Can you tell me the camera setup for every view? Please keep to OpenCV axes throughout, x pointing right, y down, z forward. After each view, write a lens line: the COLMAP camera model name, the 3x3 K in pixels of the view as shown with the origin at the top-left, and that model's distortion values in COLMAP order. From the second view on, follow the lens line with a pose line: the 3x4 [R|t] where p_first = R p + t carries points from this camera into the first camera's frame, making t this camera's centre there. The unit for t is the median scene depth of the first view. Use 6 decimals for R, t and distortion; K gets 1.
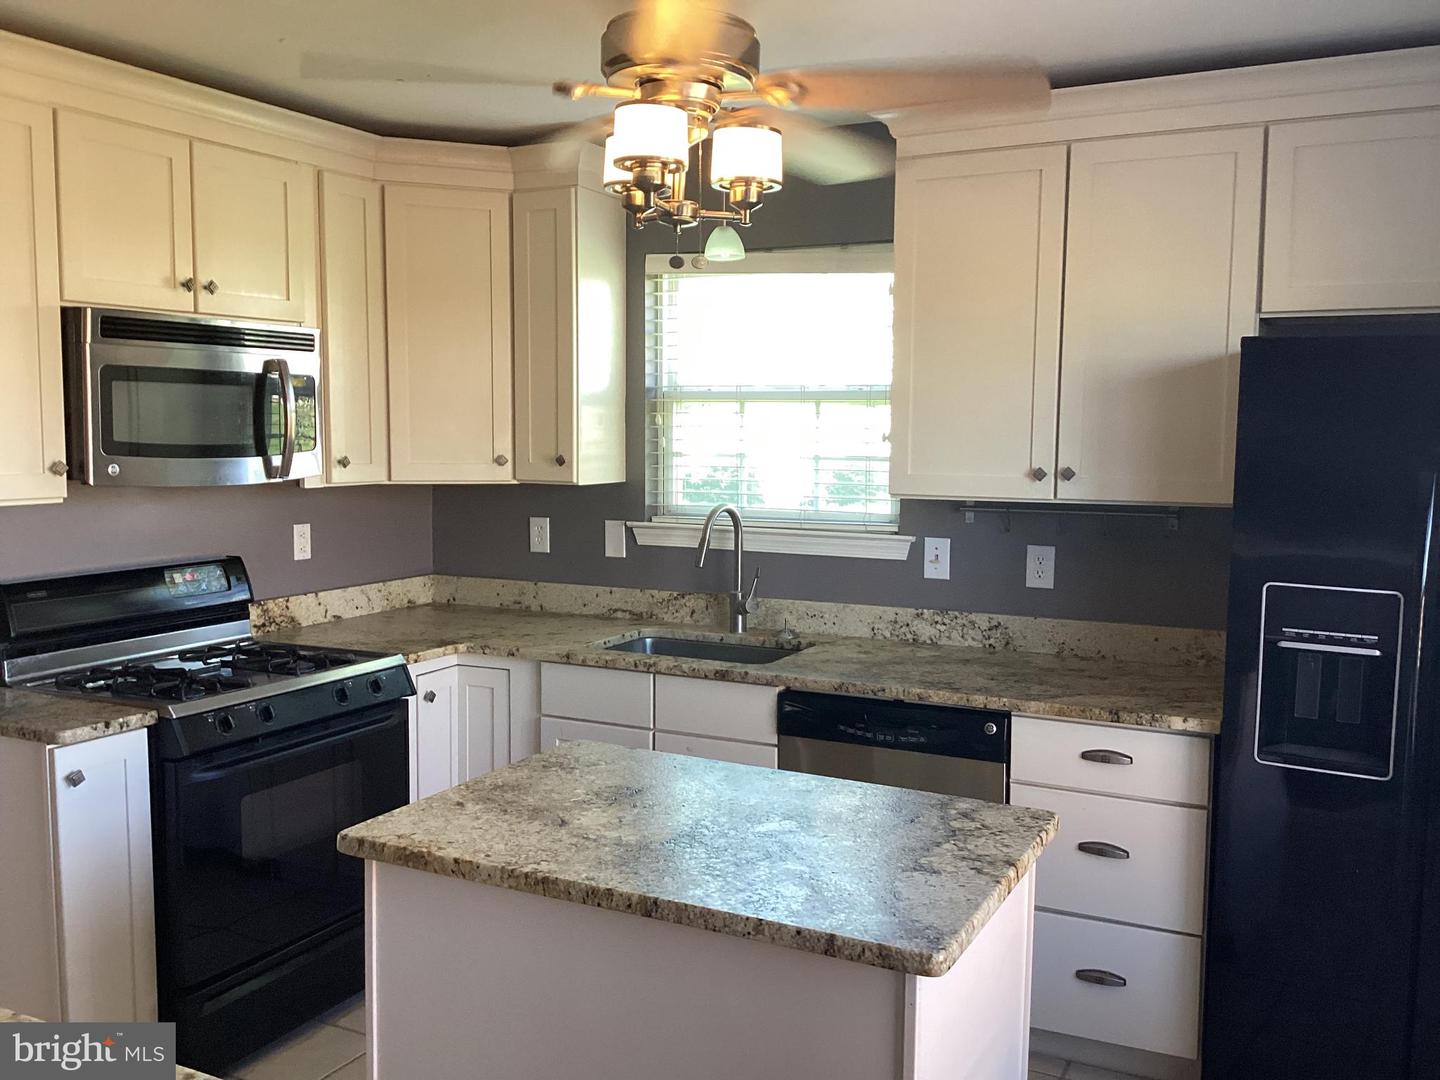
lens RADIAL K [[1285.7, 0, 725.6], [0, 1285.7, 535.9], [0, 0, 1]] dist [0.114356, -0.190085]
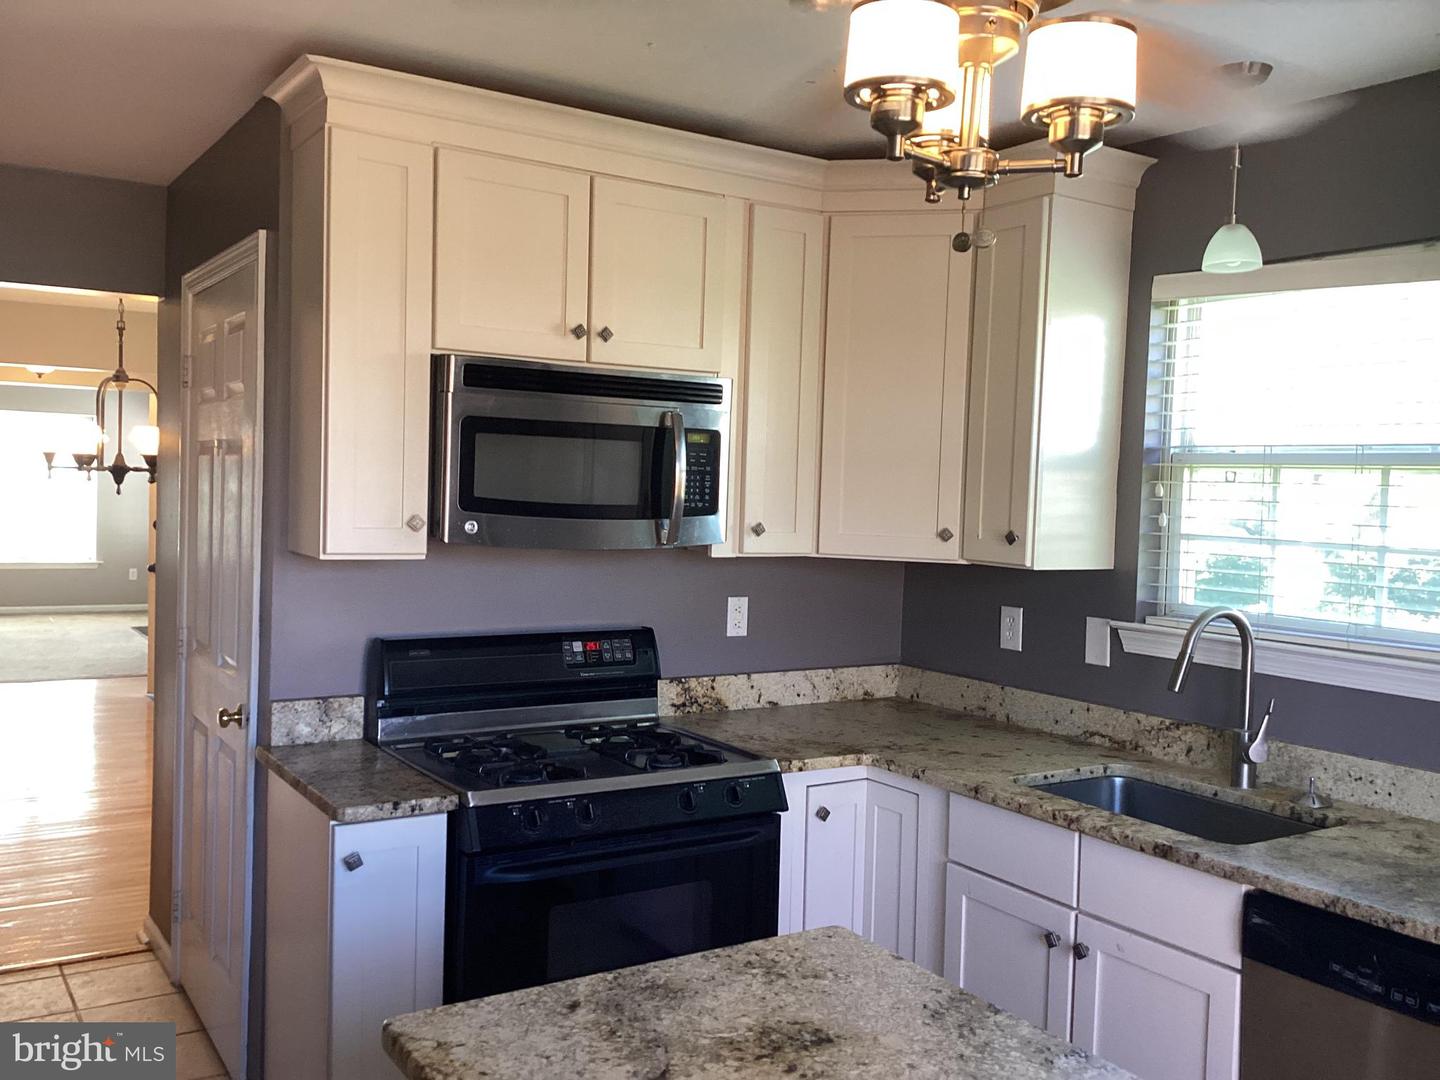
lens RADIAL K [[1297.4, 0, 720.0], [0, 1297.4, 540.0], [0, 0, 1]] dist [0.135599, -0.244381]
pose [[0.868668, 0.041862, -0.493623, 0.115258], [-0.069335, 0.996889, -0.037472, -0.014675], [0.490518, 0.066776, 0.868869, 0.215302]]
